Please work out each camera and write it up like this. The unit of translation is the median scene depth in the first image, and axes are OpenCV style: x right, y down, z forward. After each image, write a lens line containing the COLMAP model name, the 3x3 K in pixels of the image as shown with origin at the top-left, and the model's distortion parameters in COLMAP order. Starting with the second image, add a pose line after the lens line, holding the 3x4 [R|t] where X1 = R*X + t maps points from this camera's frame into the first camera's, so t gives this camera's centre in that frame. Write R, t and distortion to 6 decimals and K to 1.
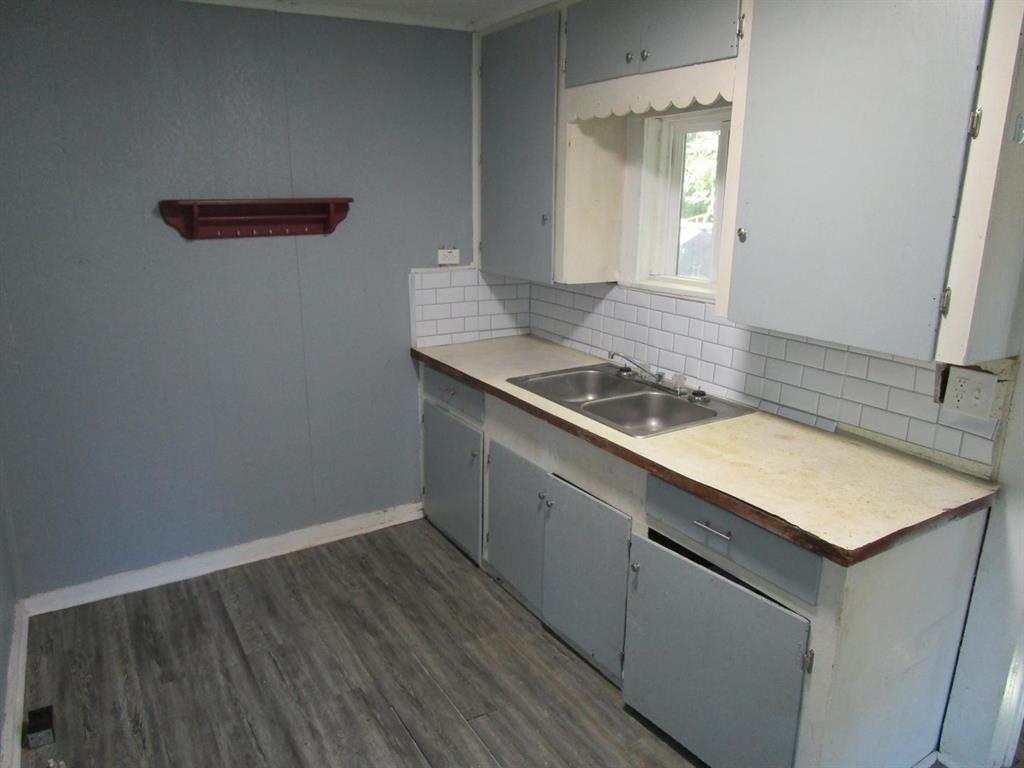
lens RADIAL K [[735.5, 0, 512.0], [0, 735.5, 384.0], [0, 0, 1]] dist [0.001816, 0.000063]
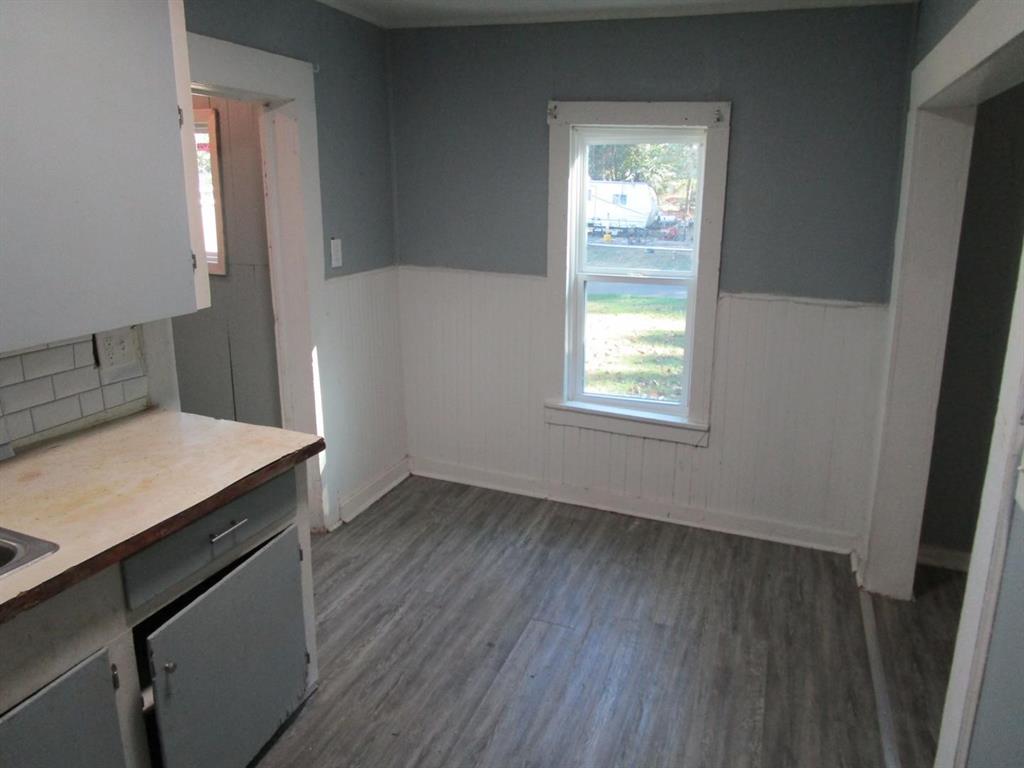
lens RADIAL K [[733.9, 0, 513.8], [0, 733.9, 354.3], [0, 0, 1]] dist [-0.000637, -0.000523]
pose [[-0.602493, -0.206420, 0.770969, -0.616712], [0.183556, 0.904245, 0.385548, -0.297149], [-0.776730, 0.373806, -0.506912, 1.069793]]
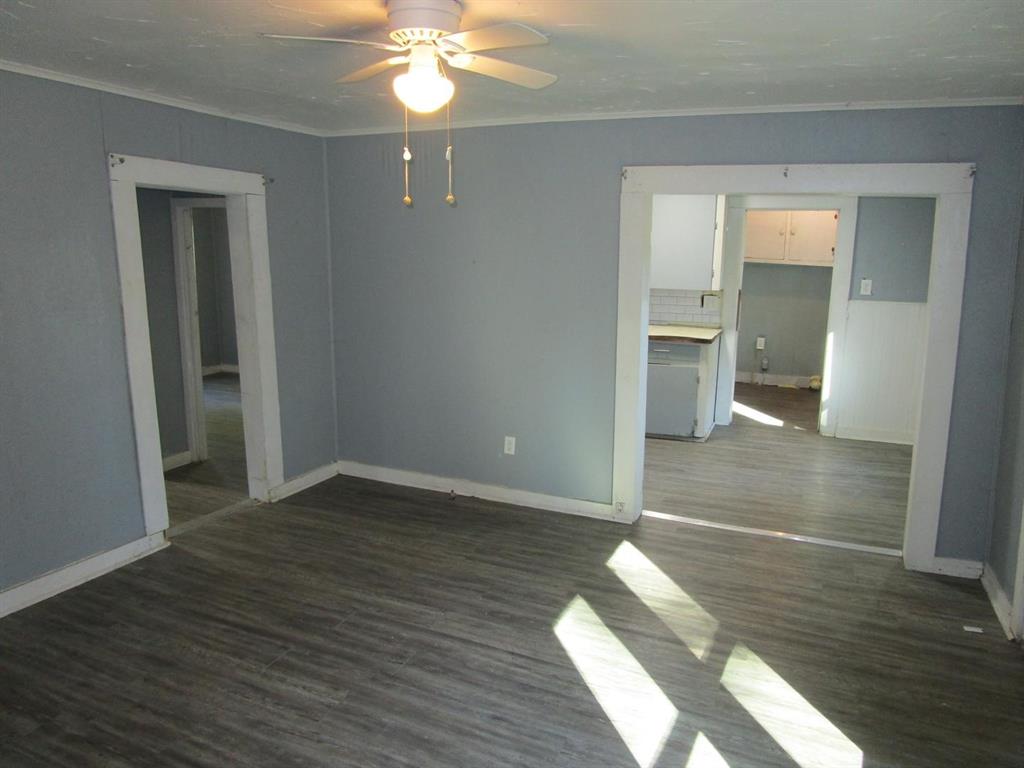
lens RADIAL K [[735.5, 0, 512.0], [0, 735.5, 384.0], [0, 0, 1]] dist [0.001816, 0.000063]
pose [[0.823890, -0.118277, 0.554271, -1.917304], [0.149925, 0.988626, -0.011889, 0.266478], [-0.546560, 0.092894, 0.832251, -1.188869]]
